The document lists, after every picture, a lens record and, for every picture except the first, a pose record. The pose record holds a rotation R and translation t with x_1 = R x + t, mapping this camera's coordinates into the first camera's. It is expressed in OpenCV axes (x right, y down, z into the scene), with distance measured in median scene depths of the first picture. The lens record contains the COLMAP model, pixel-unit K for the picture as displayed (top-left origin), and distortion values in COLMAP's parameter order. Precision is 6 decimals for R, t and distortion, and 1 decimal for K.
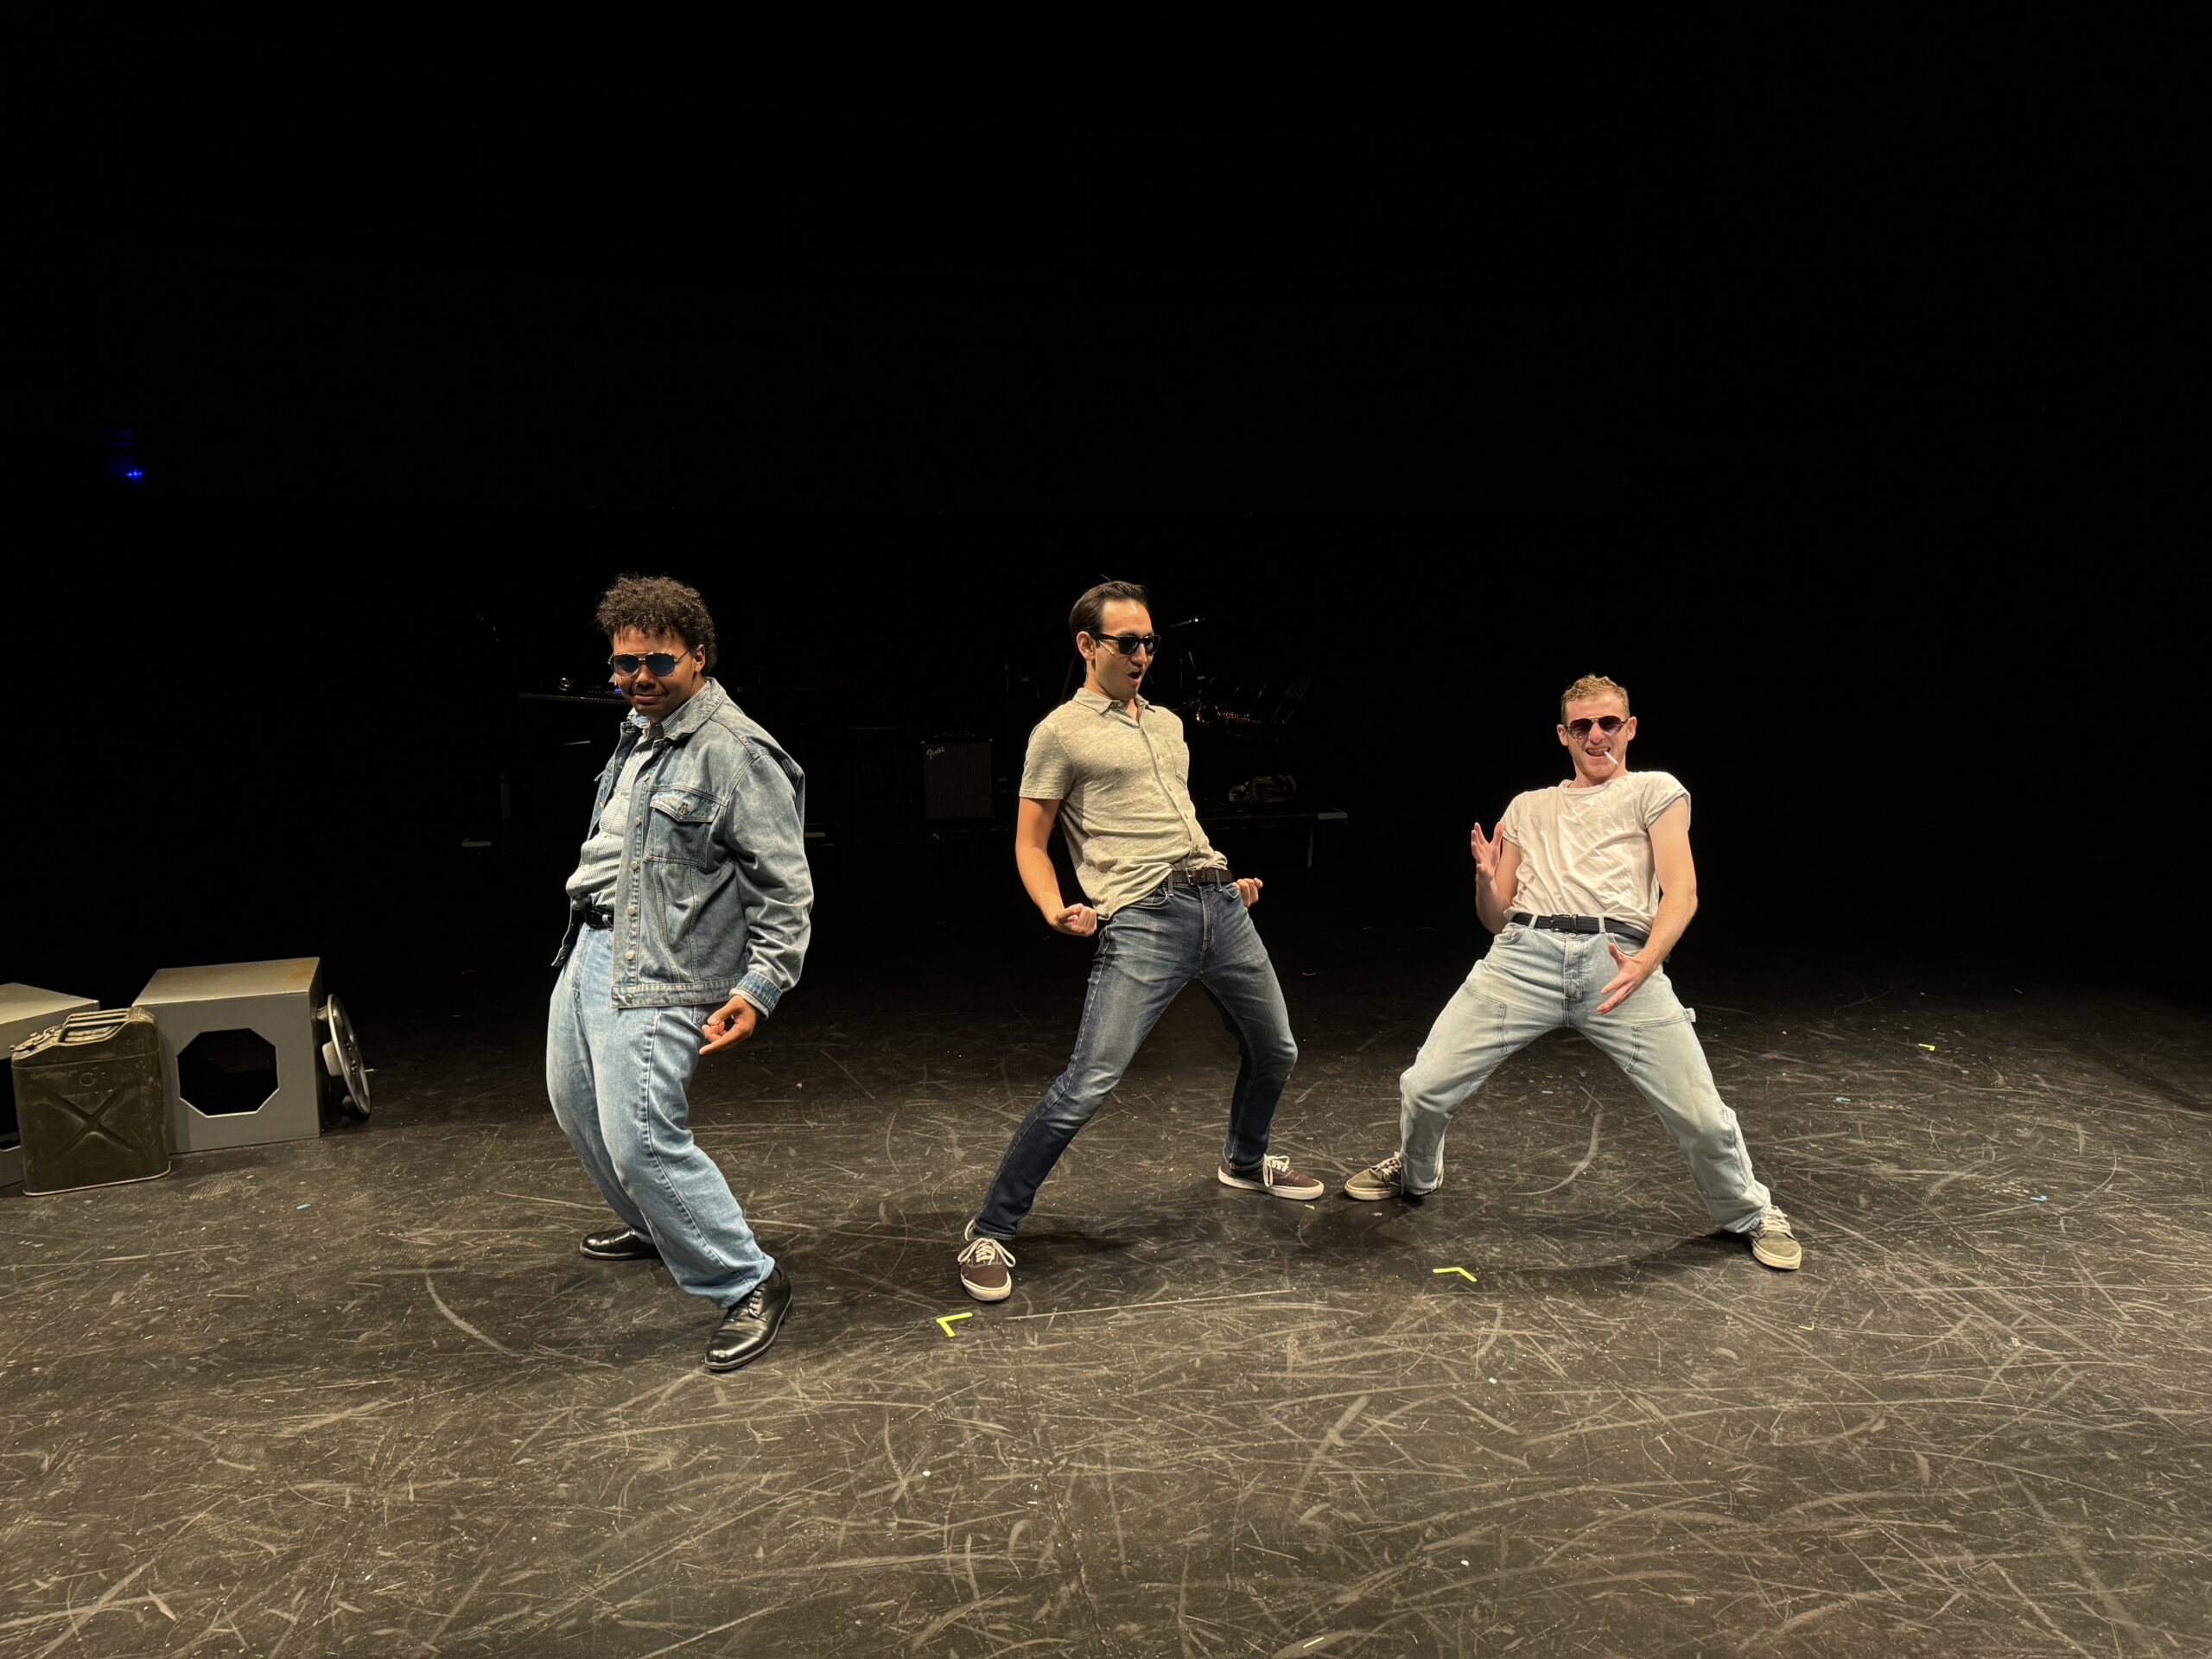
lens RADIAL K [[1550.7, 0, 1103.5], [0, 1550.7, 821.9], [0, 0, 1]] dist [-0.000400, -0.013904]
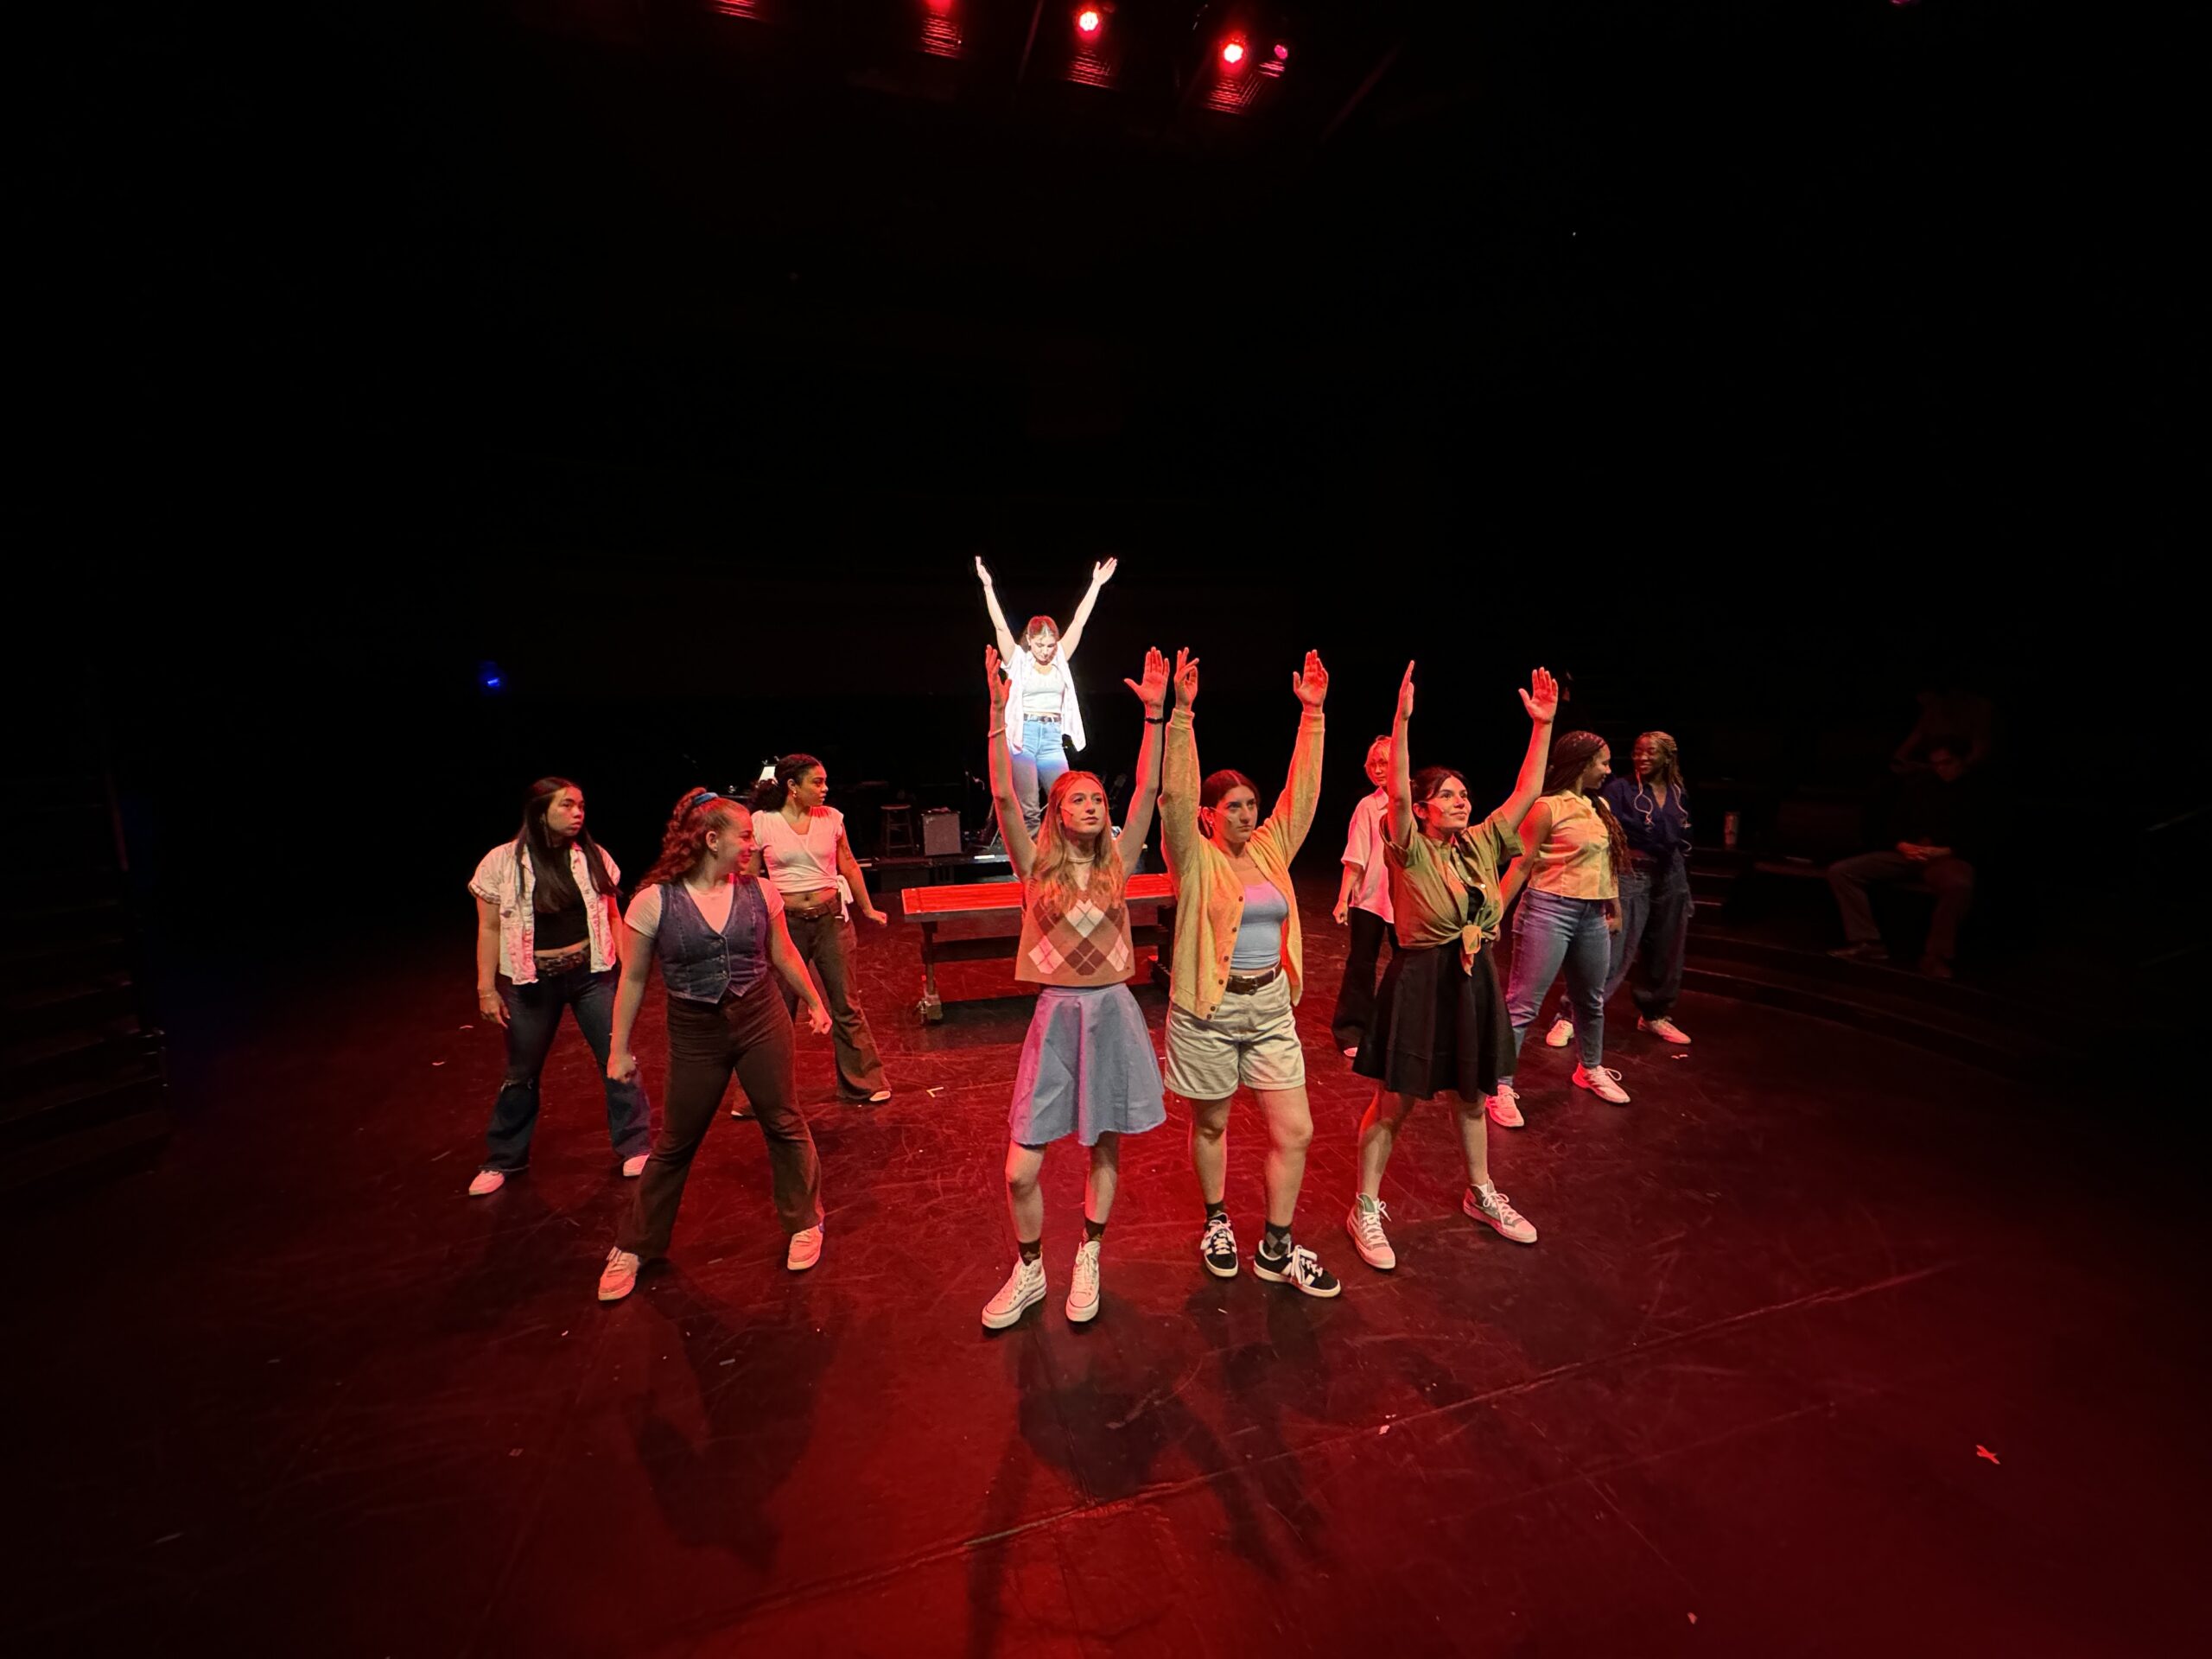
lens RADIAL K [[882.3, 0, 1105.8], [0, 882.3, 834.4], [0, 0, 1]] dist [-0.000508, -0.000241]
pose [[0.996304, -0.029912, 0.080516, 0.066042], [0.031381, 0.999362, -0.017051, -0.006969], [-0.079955, 0.019515, 0.996607, -0.312648]]
